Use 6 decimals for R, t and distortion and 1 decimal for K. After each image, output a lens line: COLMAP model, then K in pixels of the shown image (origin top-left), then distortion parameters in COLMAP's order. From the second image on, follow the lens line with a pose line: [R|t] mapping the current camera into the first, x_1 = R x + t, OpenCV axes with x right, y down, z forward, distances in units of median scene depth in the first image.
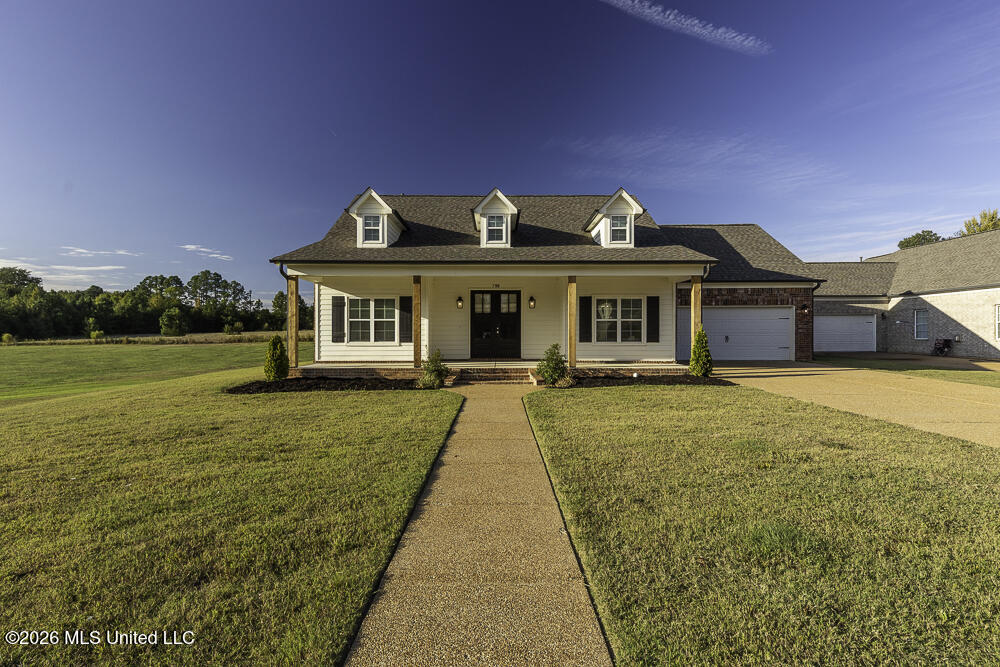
lens RADIAL K [[476.2, 0, 477.0], [0, 476.2, 325.6], [0, 0, 1]] dist [0.054700, -0.022651]
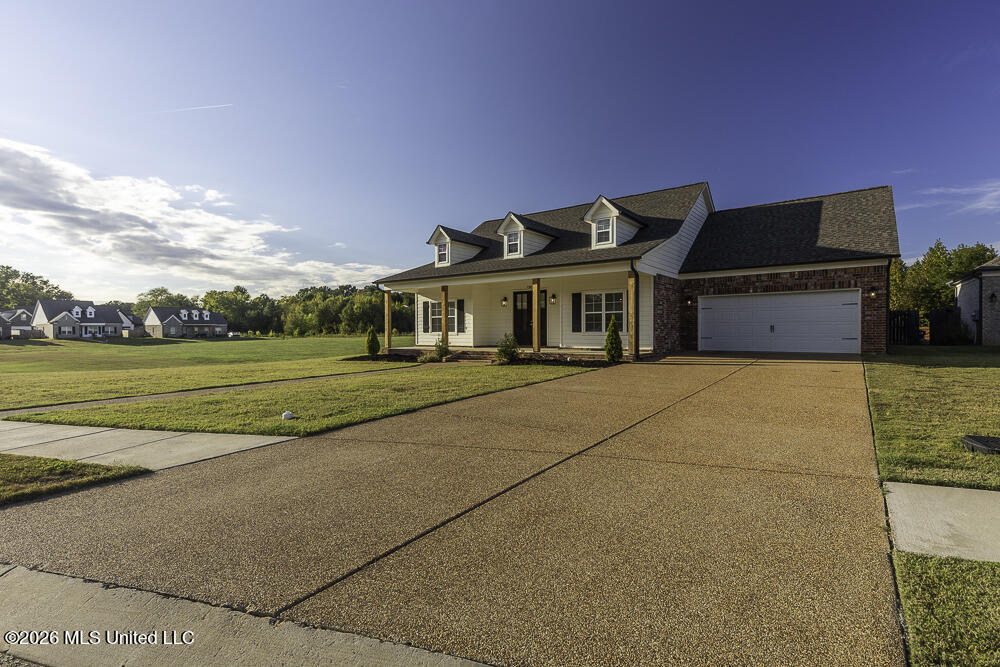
lens RADIAL K [[476.2, 0, 531.0], [0, 476.2, 322.6], [0, 0, 1]] dist [0.054700, -0.022651]
pose [[0.816342, -0.013431, -0.577412, 0.767838], [0.019454, 0.999802, 0.004247, 0.004087], [0.577241, -0.014699, 0.816442, -0.015014]]
